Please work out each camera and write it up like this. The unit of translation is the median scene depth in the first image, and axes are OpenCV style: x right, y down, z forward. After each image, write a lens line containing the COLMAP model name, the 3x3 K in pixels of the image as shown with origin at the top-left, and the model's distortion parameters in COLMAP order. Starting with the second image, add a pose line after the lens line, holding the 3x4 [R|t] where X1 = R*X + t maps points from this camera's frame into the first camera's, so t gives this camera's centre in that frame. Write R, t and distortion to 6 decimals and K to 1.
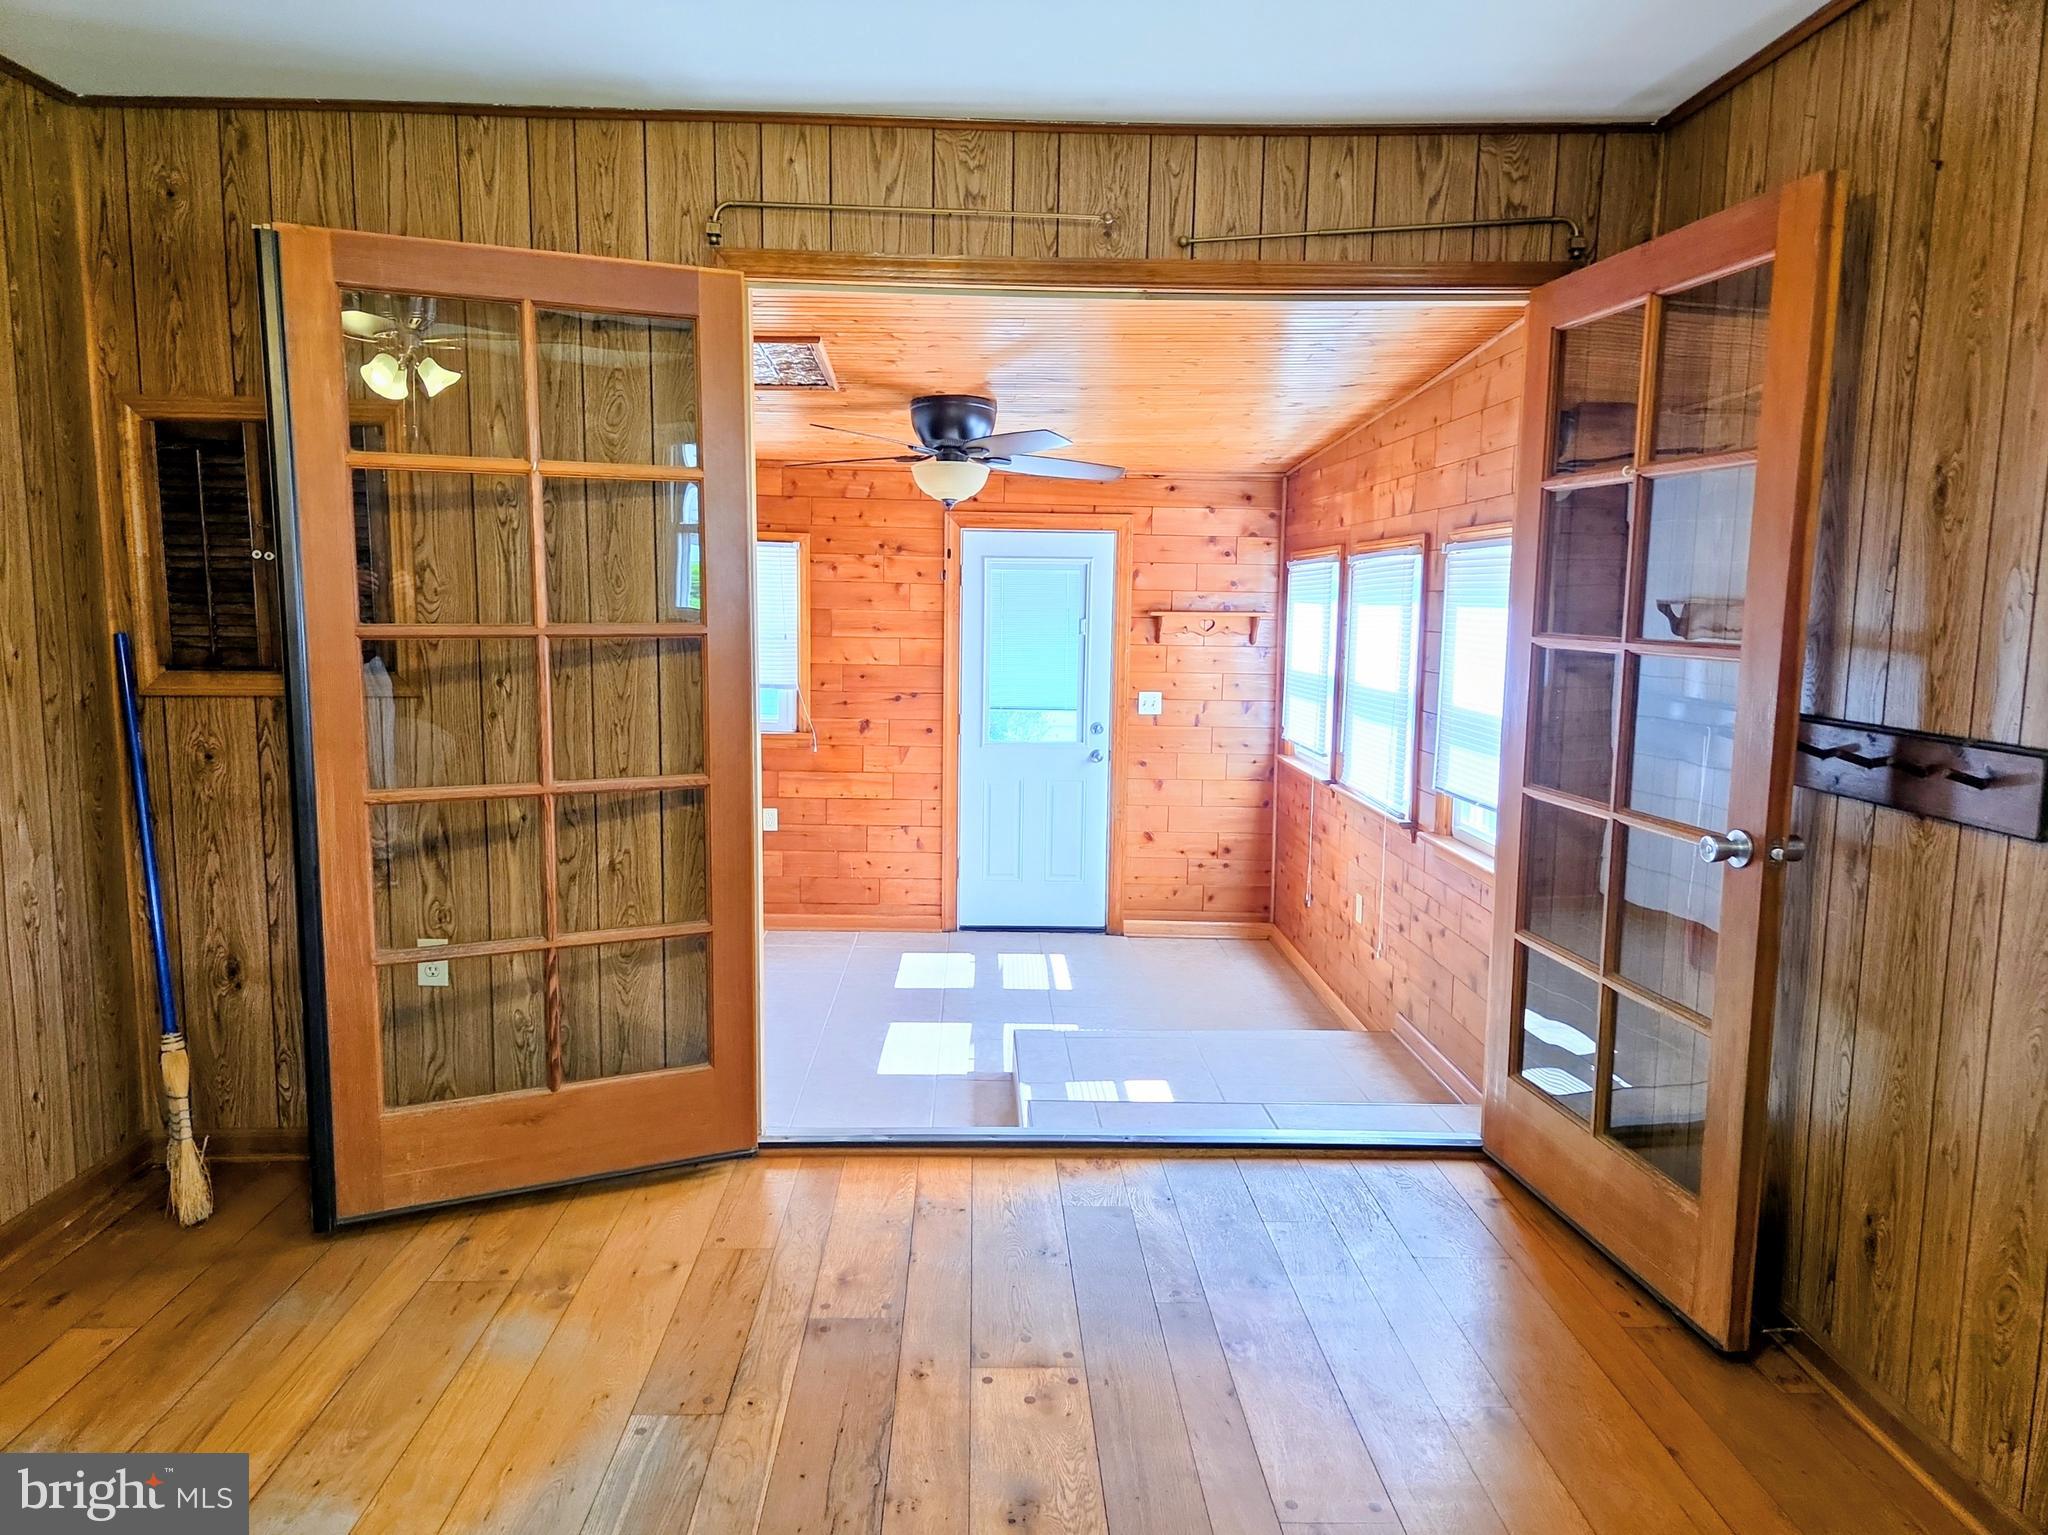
lens RADIAL K [[1378.3, 0, 1014.3], [0, 1378.3, 767.0], [0, 0, 1]] dist [0.069348, -0.055887]
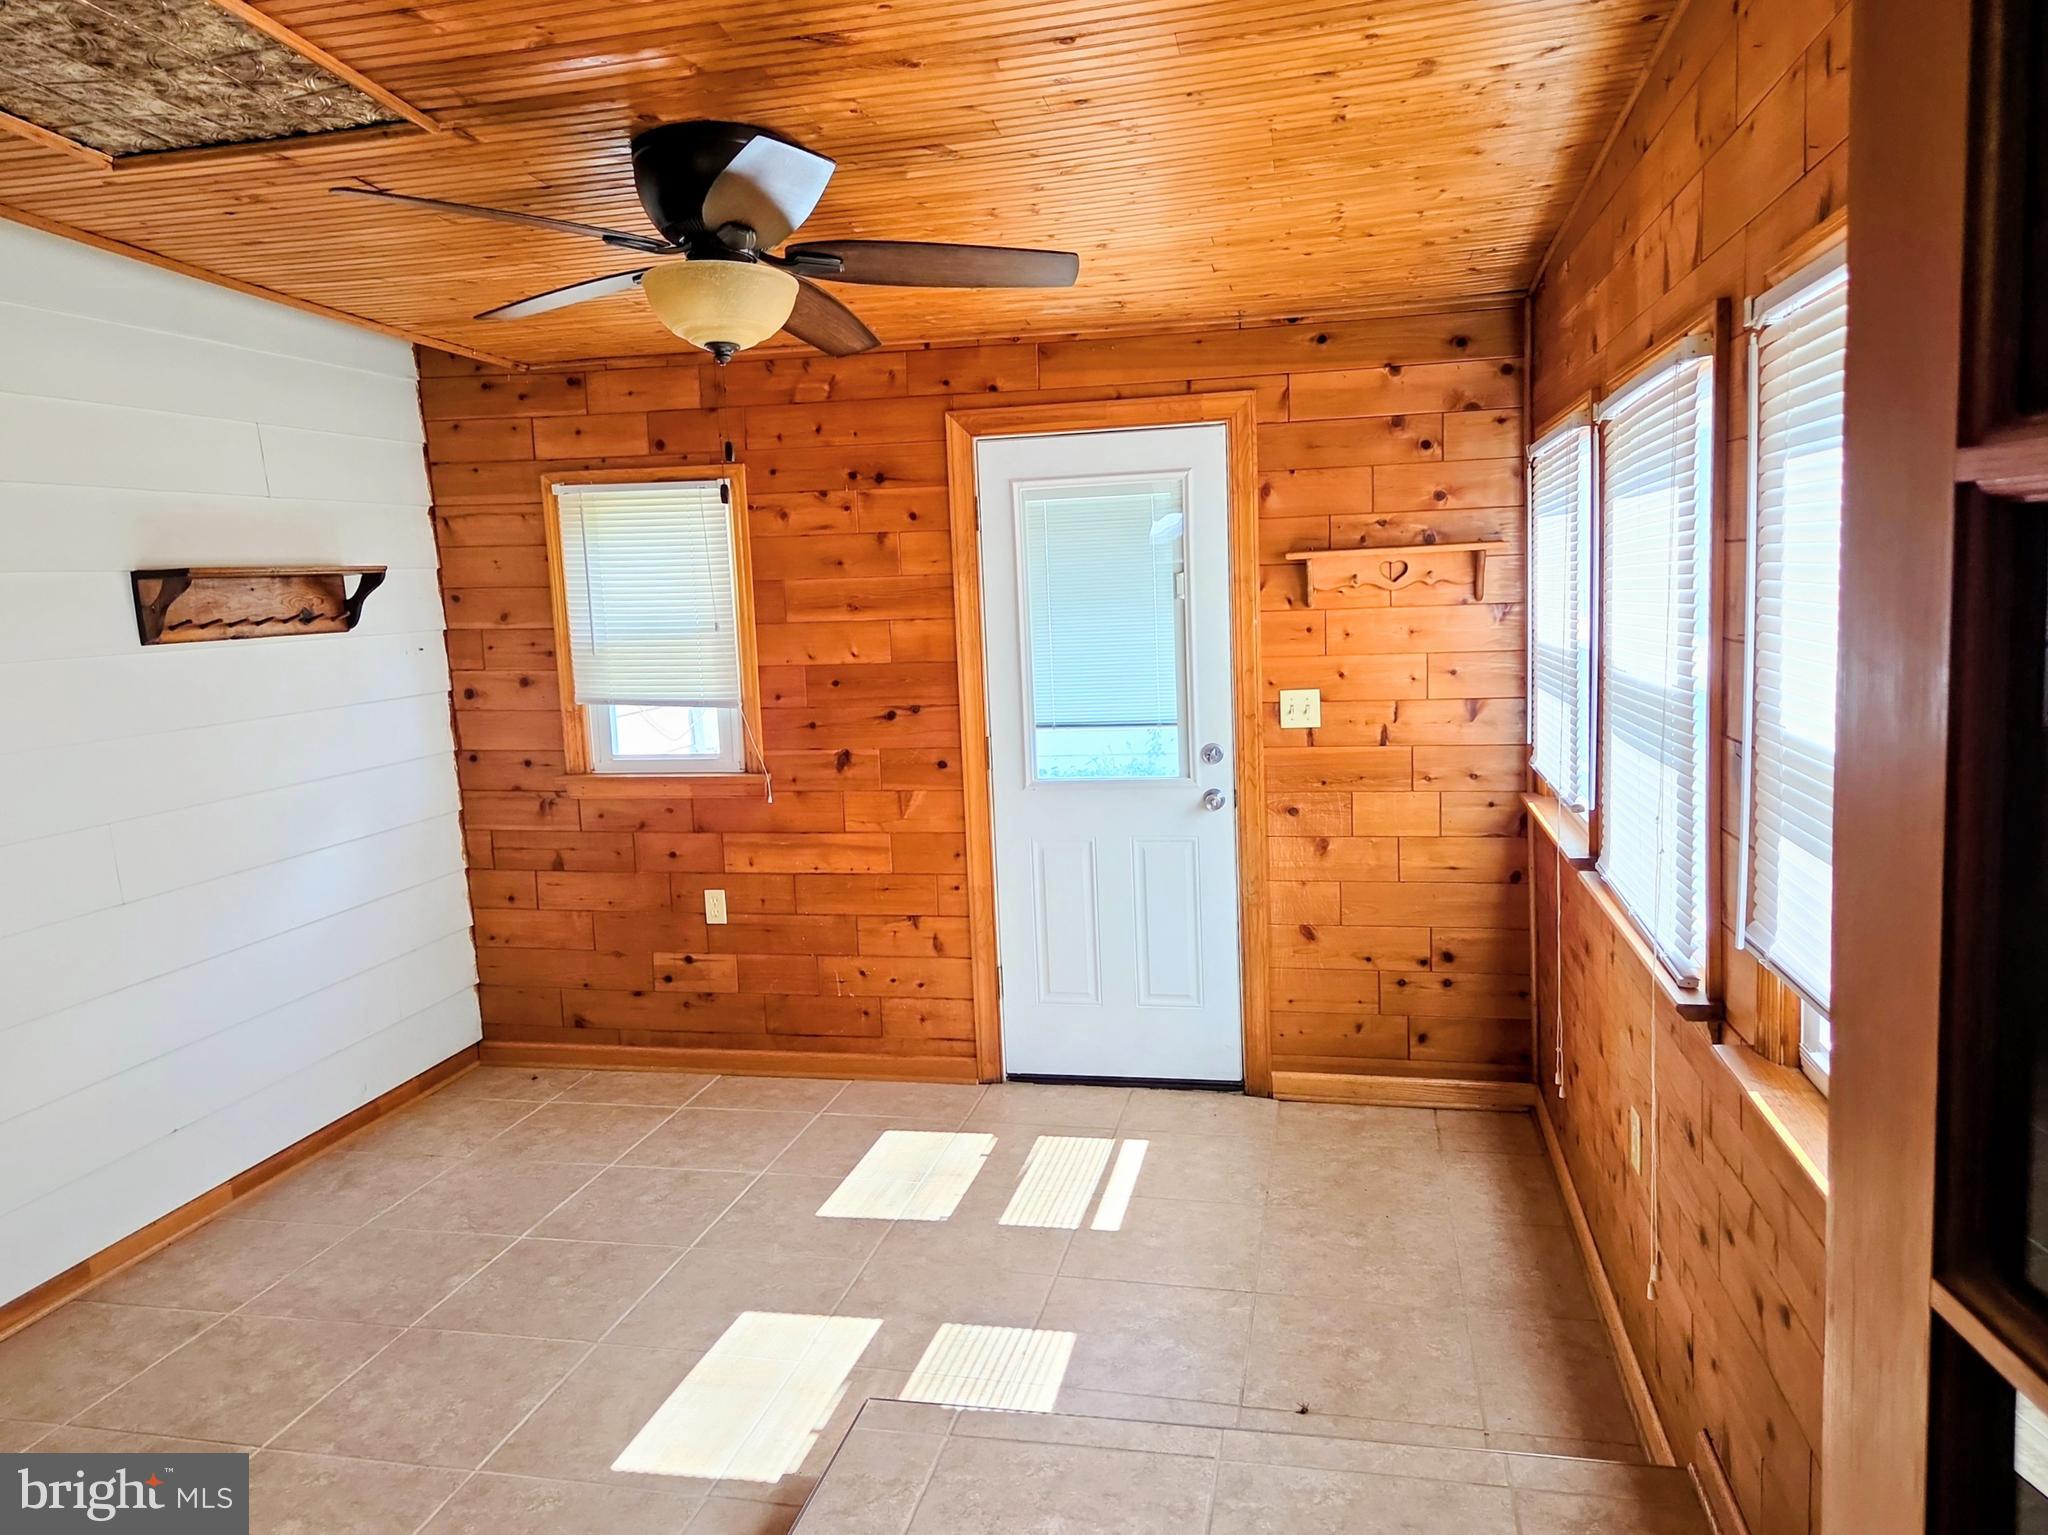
lens RADIAL K [[1458.6, 0, 1023.8], [0, 1458.6, 763.3], [0, 0, 1]] dist [0.043236, -0.003732]
pose [[0.967258, -0.025338, -0.252526, 0.143710], [0.026678, 0.999642, 0.001881, -0.027798], [0.252388, -0.008556, 0.967588, 0.371987]]
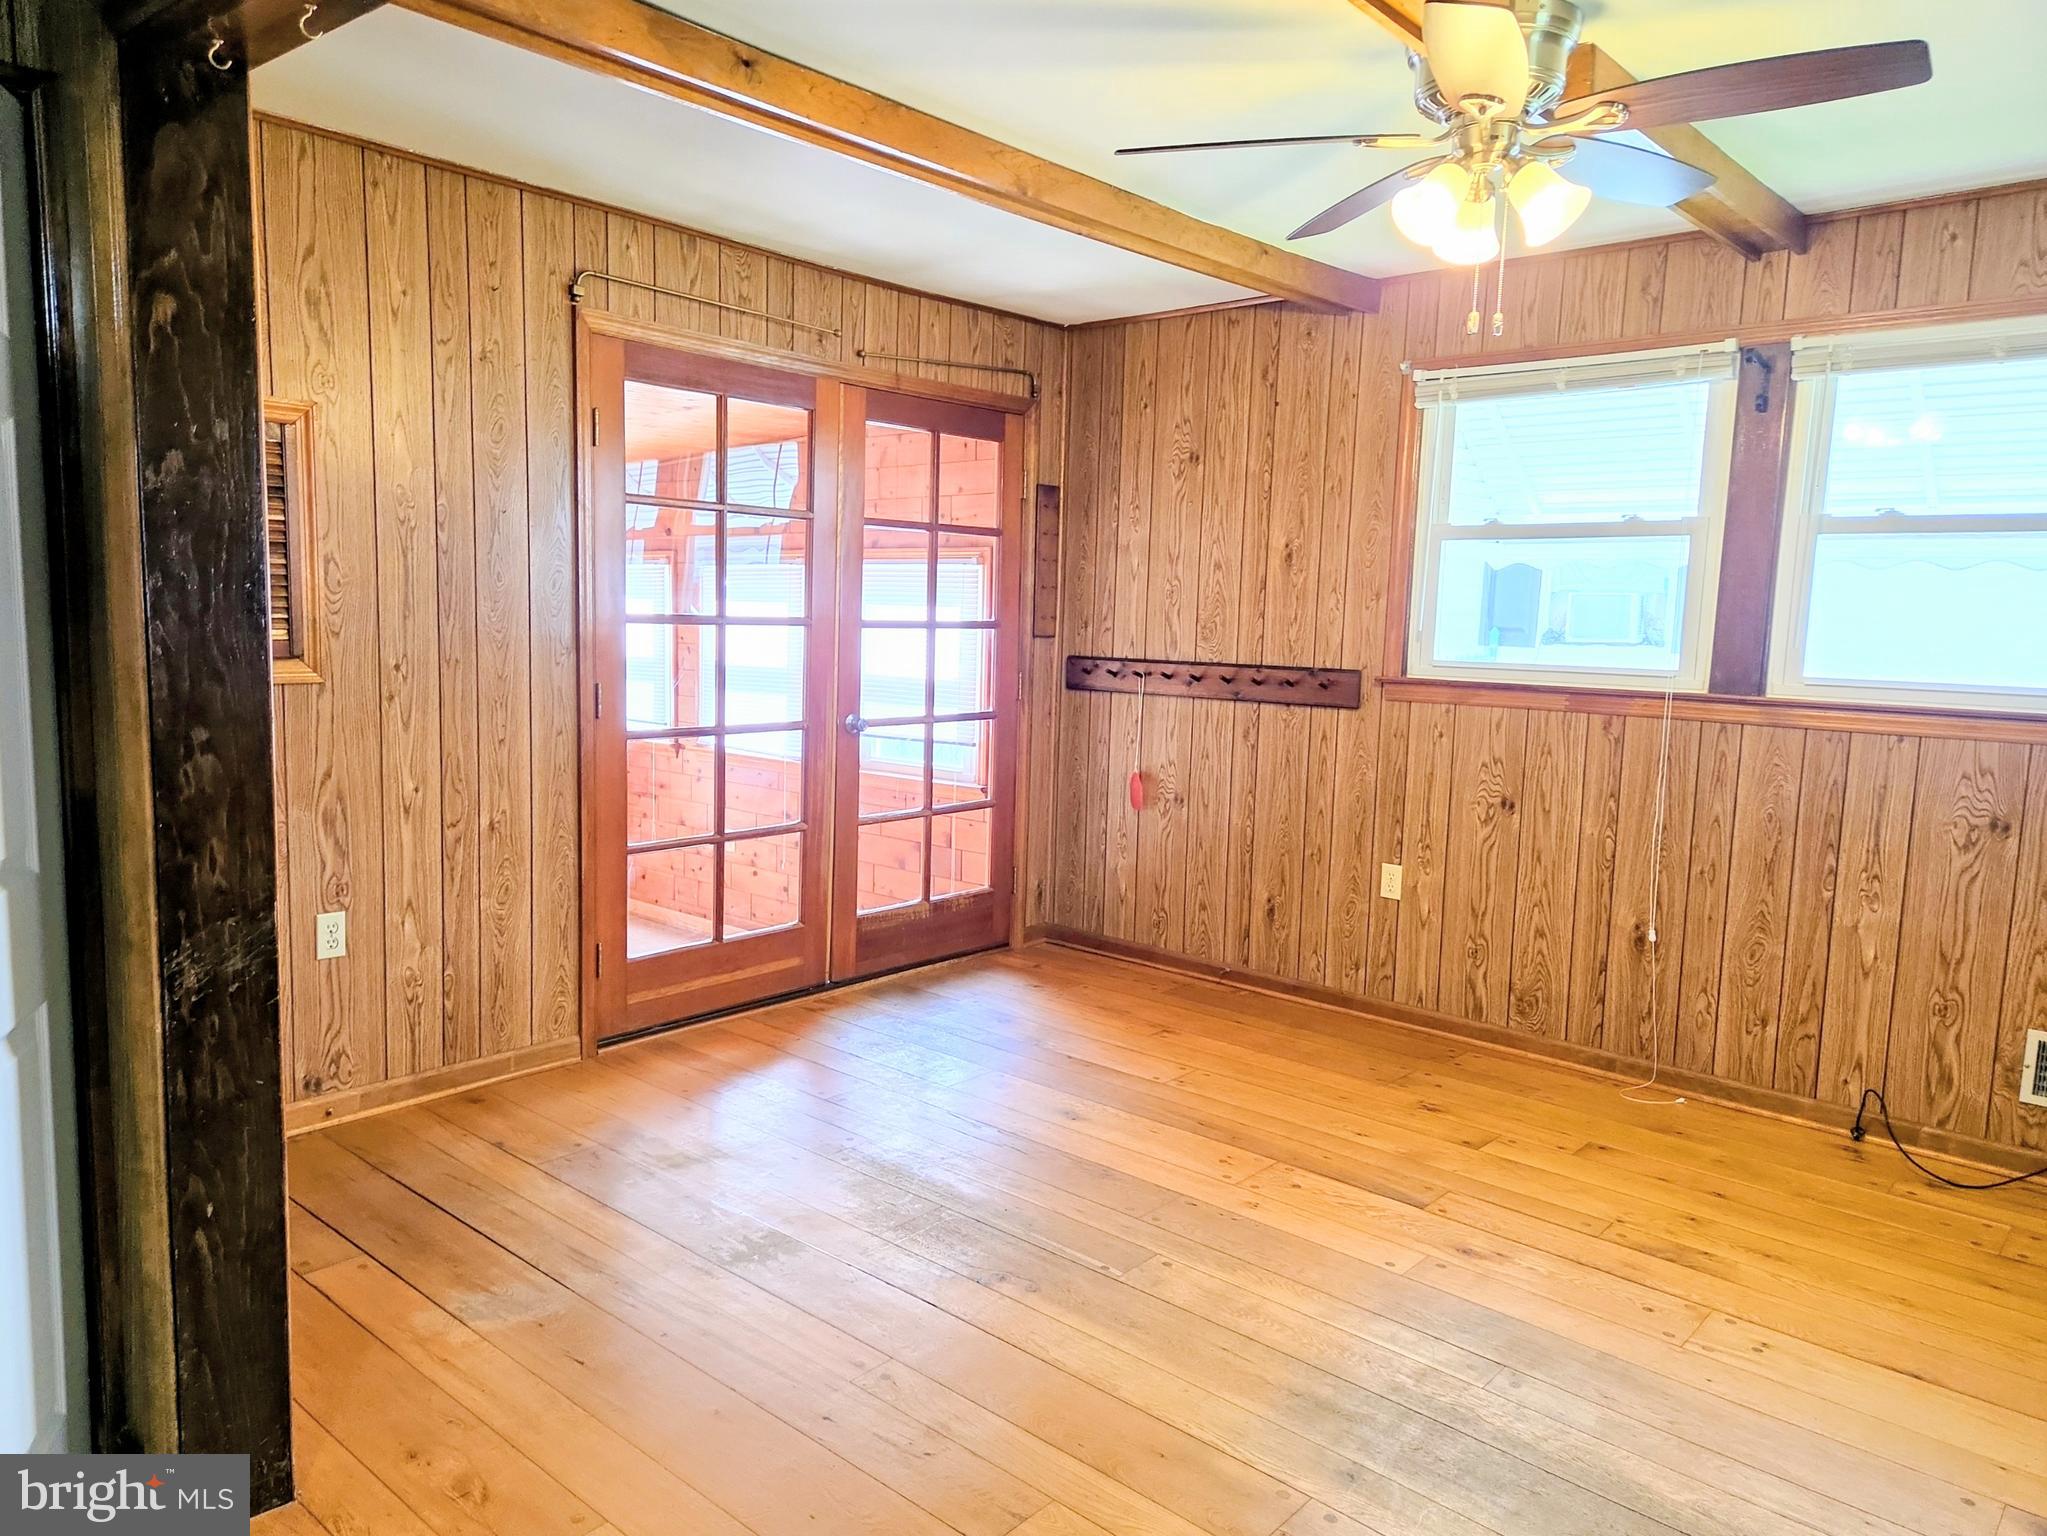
lens RADIAL K [[1377.6, 0, 1040.5], [0, 1377.6, 774.9], [0, 0, 1]] dist [0.069348, -0.055887]
pose [[0.673354, -0.083899, 0.734545, -0.849100], [0.074133, 0.996195, 0.045827, 0.011232], [-0.735594, 0.023596, 0.677011, -0.114407]]
